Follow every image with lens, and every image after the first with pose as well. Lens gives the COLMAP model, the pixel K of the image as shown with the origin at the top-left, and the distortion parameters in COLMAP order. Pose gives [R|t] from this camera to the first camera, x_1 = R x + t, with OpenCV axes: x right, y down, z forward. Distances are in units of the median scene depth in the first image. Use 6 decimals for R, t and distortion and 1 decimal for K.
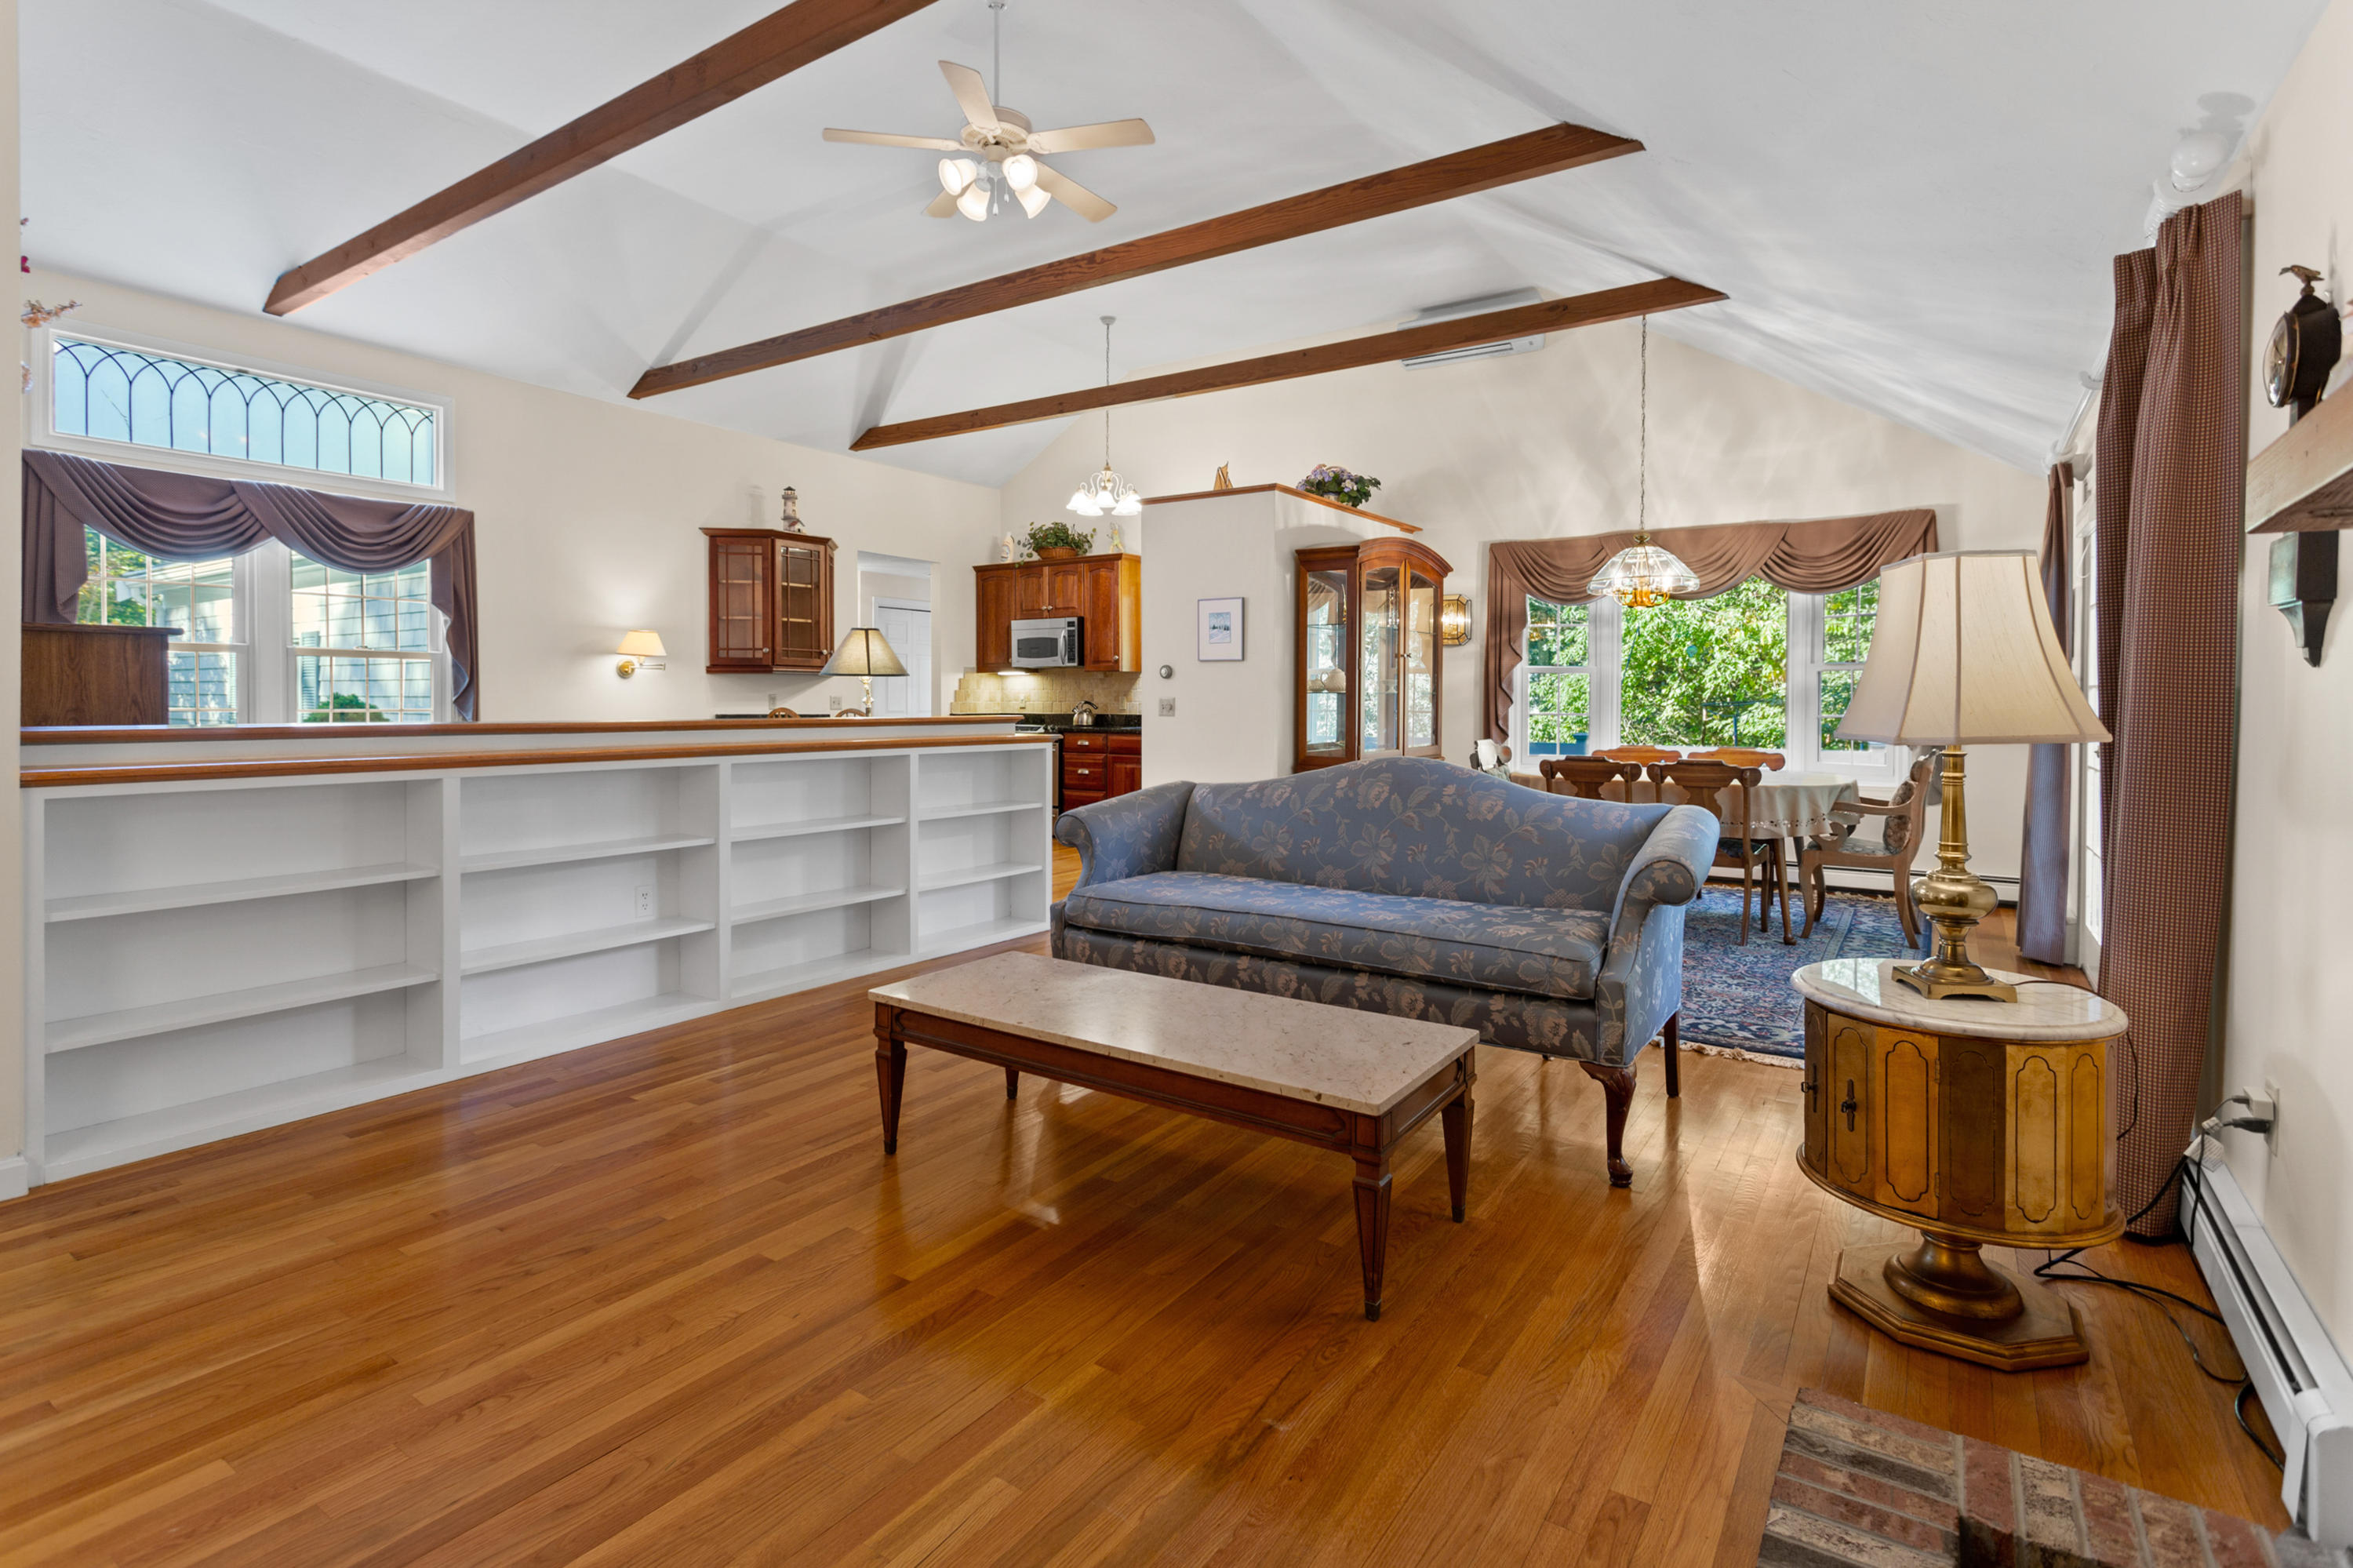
lens RADIAL K [[1142.8, 0, 1165.4], [0, 1142.8, 715.5], [0, 0, 1]] dist [0.001821, 0.003074]
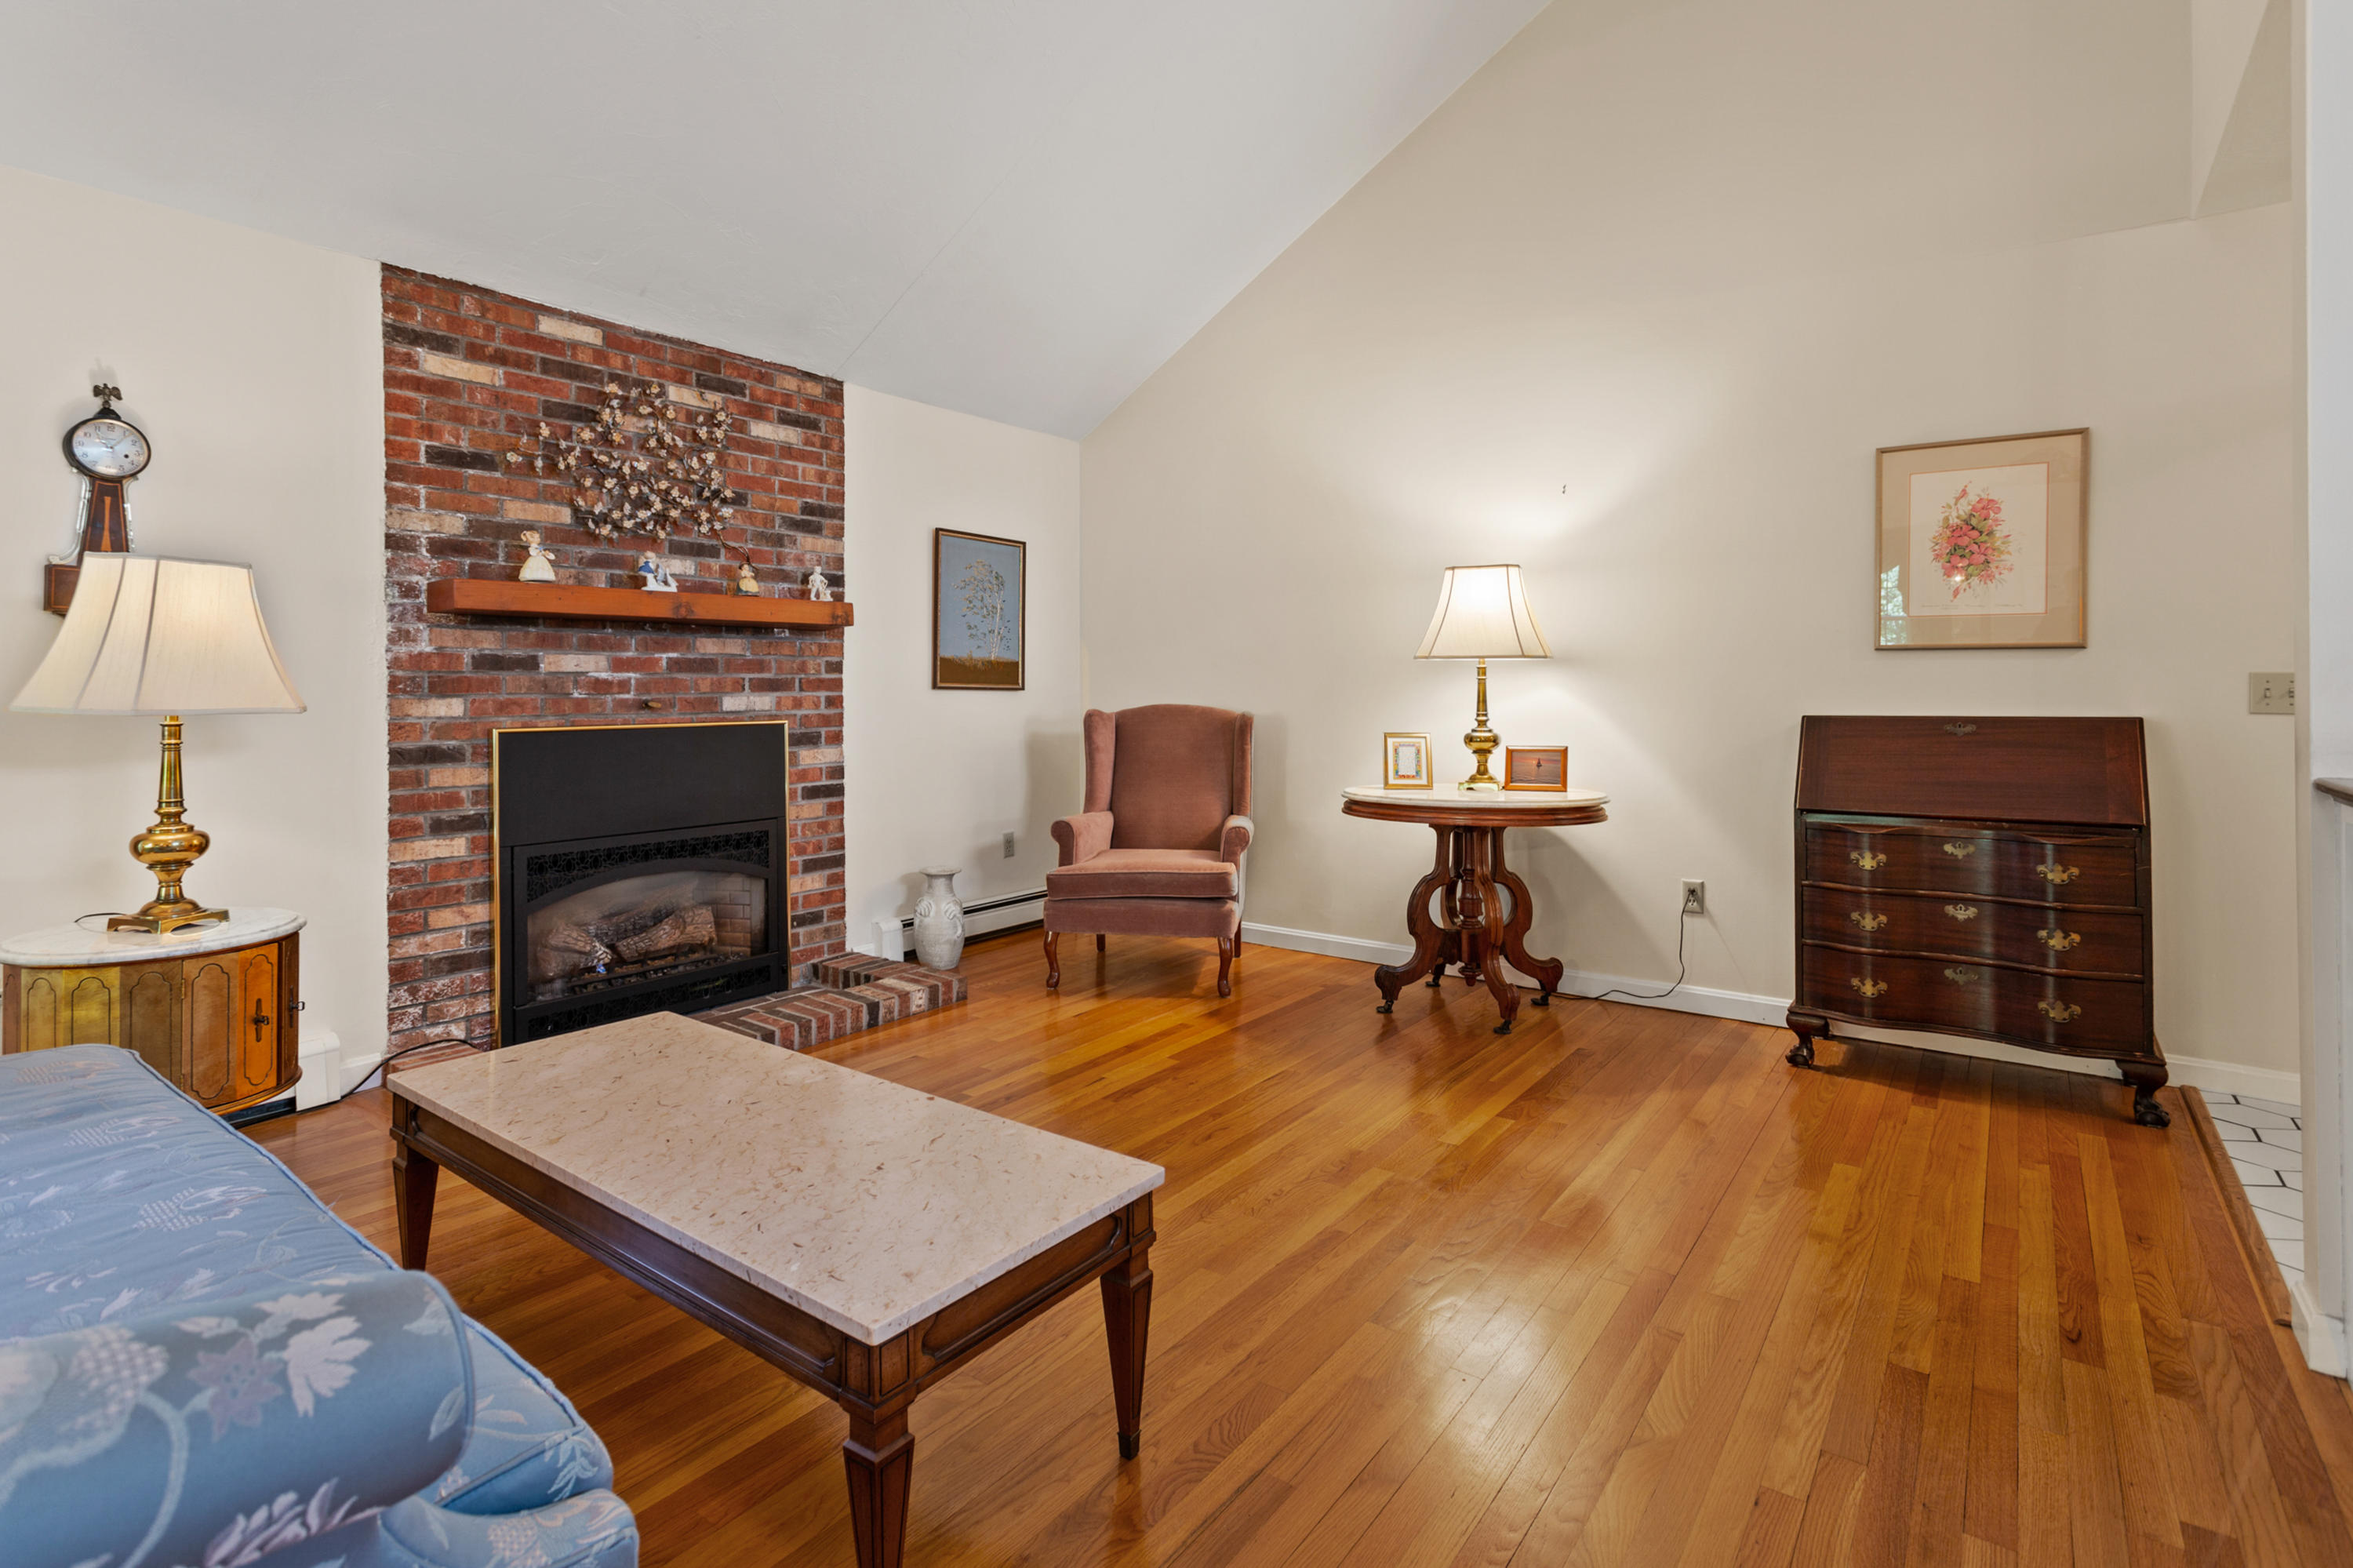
lens RADIAL K [[1142.8, 0, 1176.9], [0, 1142.8, 686.4], [0, 0, 1]] dist [0.001821, 0.003074]
pose [[-0.999628, -0.000597, 0.027262, -0.178665], [-0.000253, 0.999920, 0.012629, -0.009565], [-0.027268, 0.012617, -0.999549, 1.004596]]
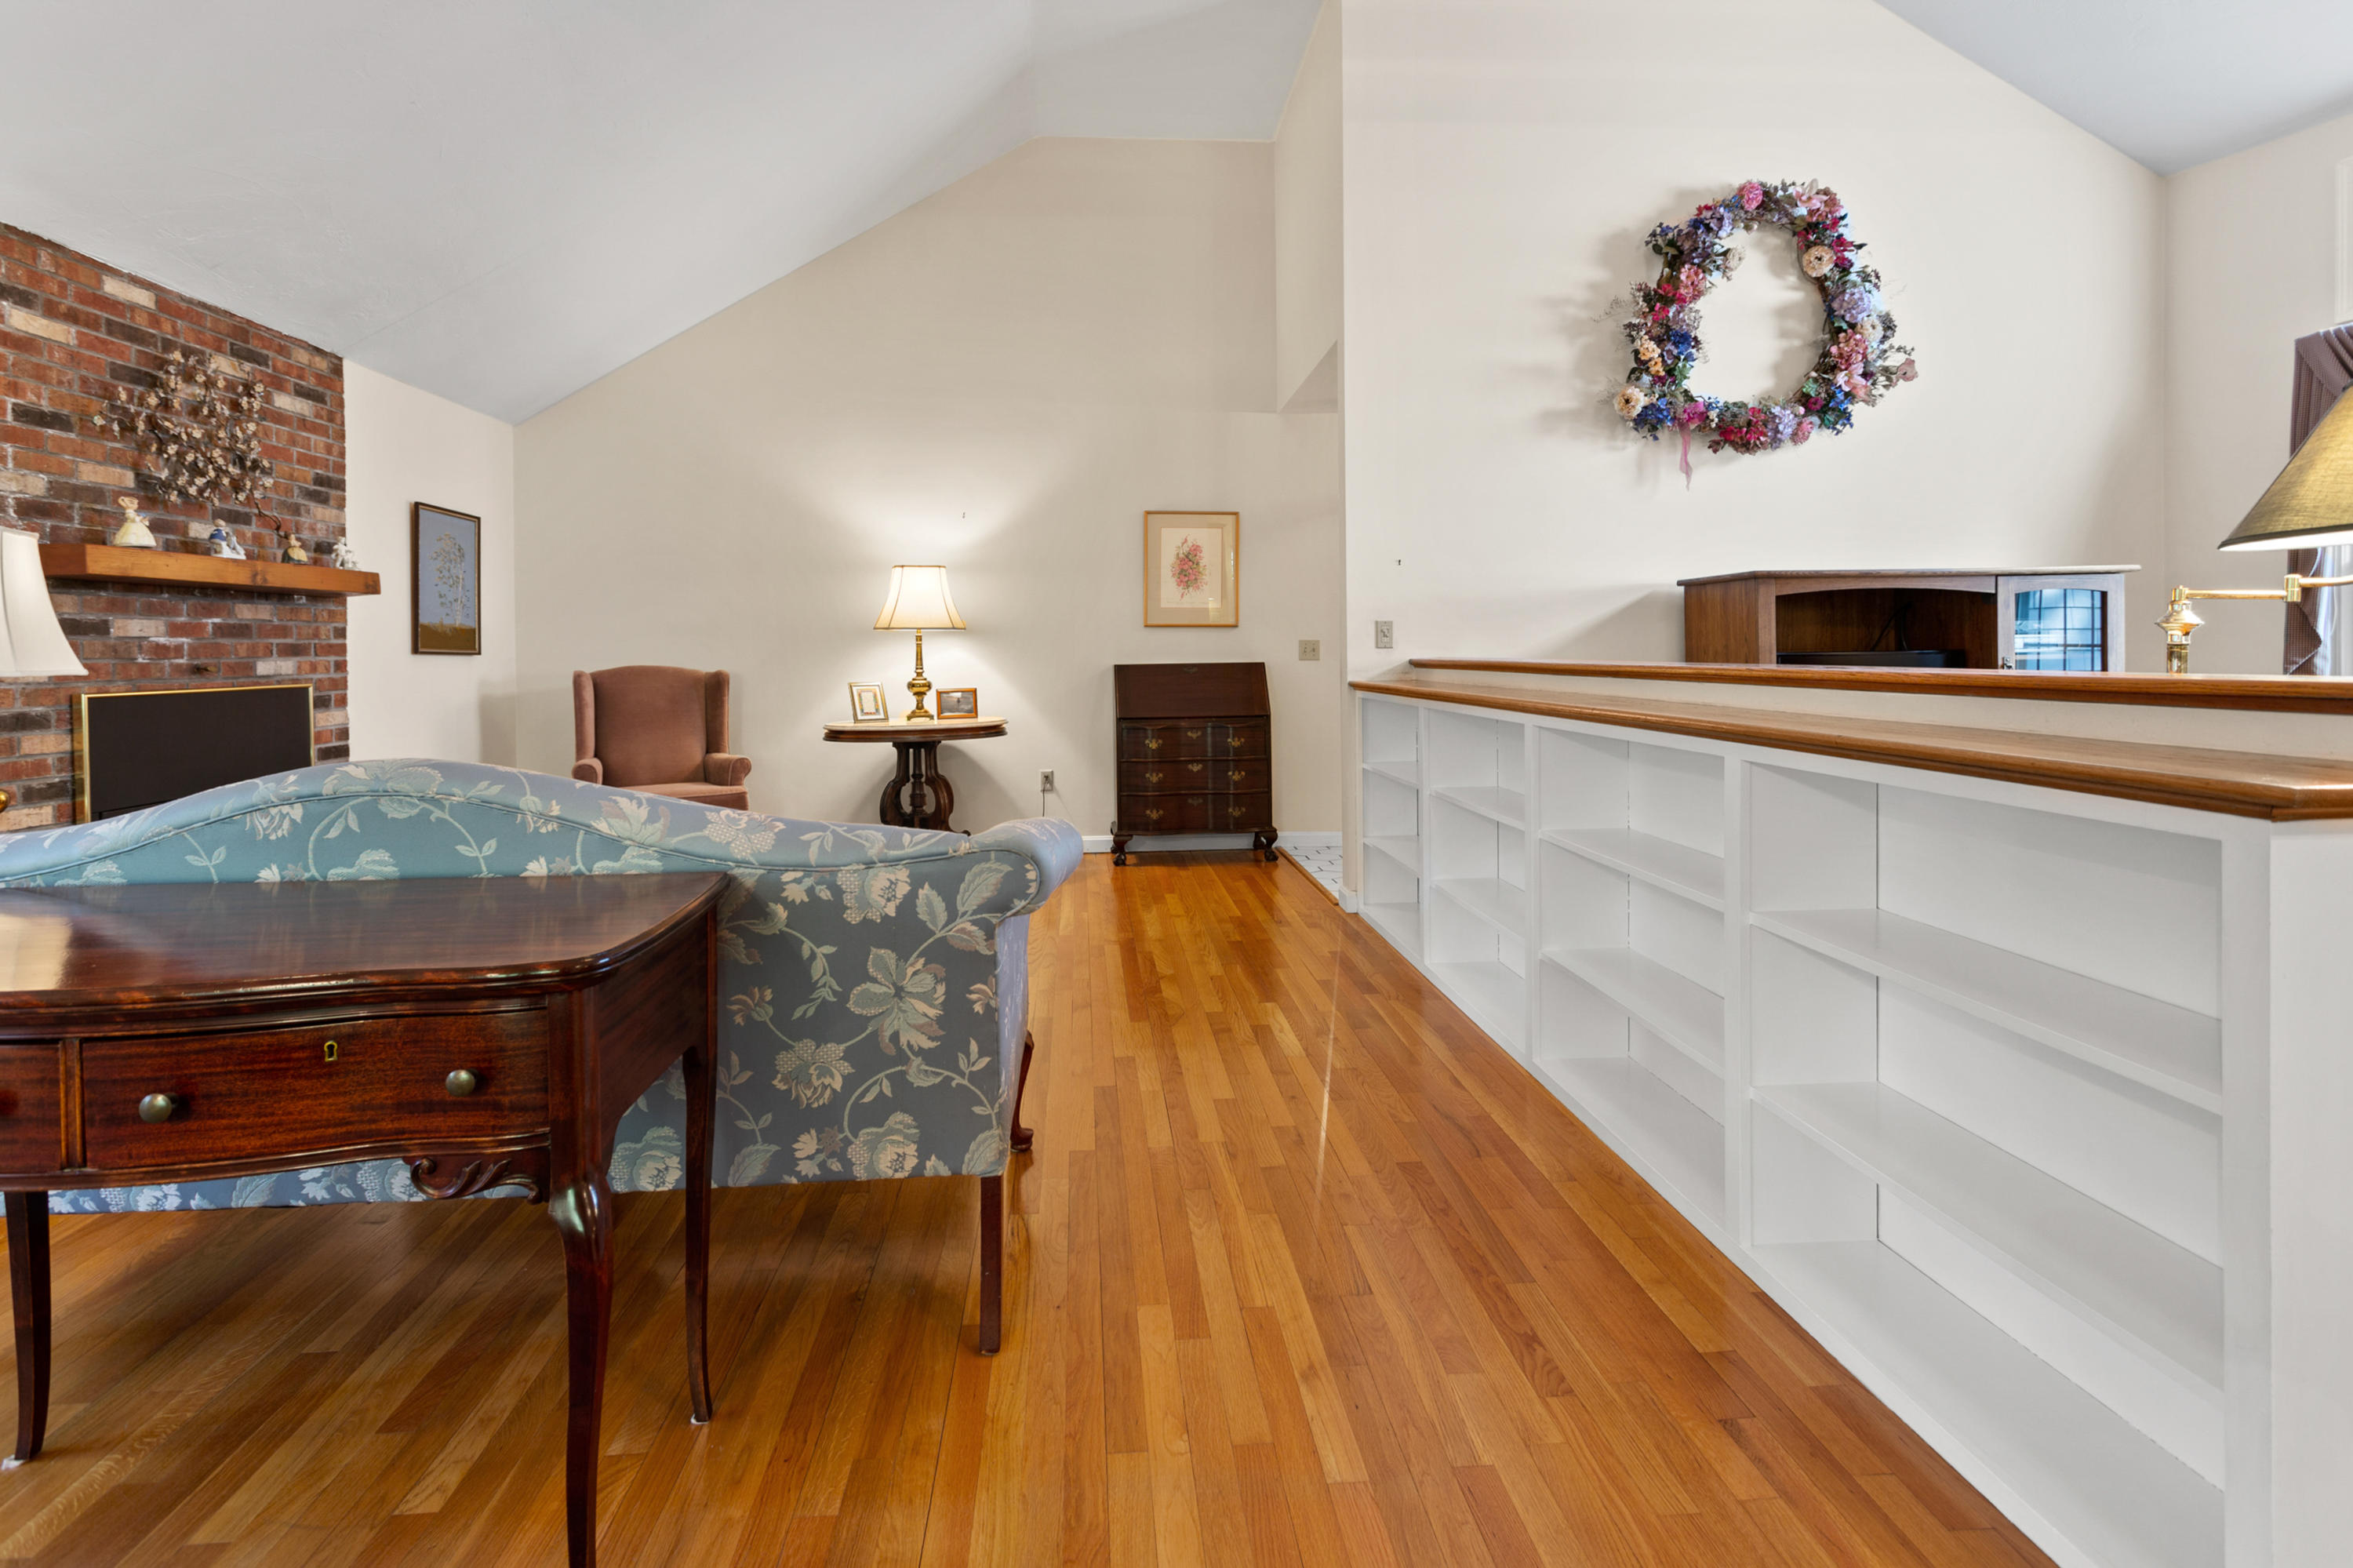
lens RADIAL K [[1142.8, 0, 1158.3], [0, 1142.8, 660.5], [0, 0, 1]] dist [0.001821, 0.003074]
pose [[-0.778687, 0.009753, -0.627337, 0.215845], [-0.002209, 0.999830, 0.018286, -0.009141], [0.627409, 0.015625, -0.778533, 1.286769]]
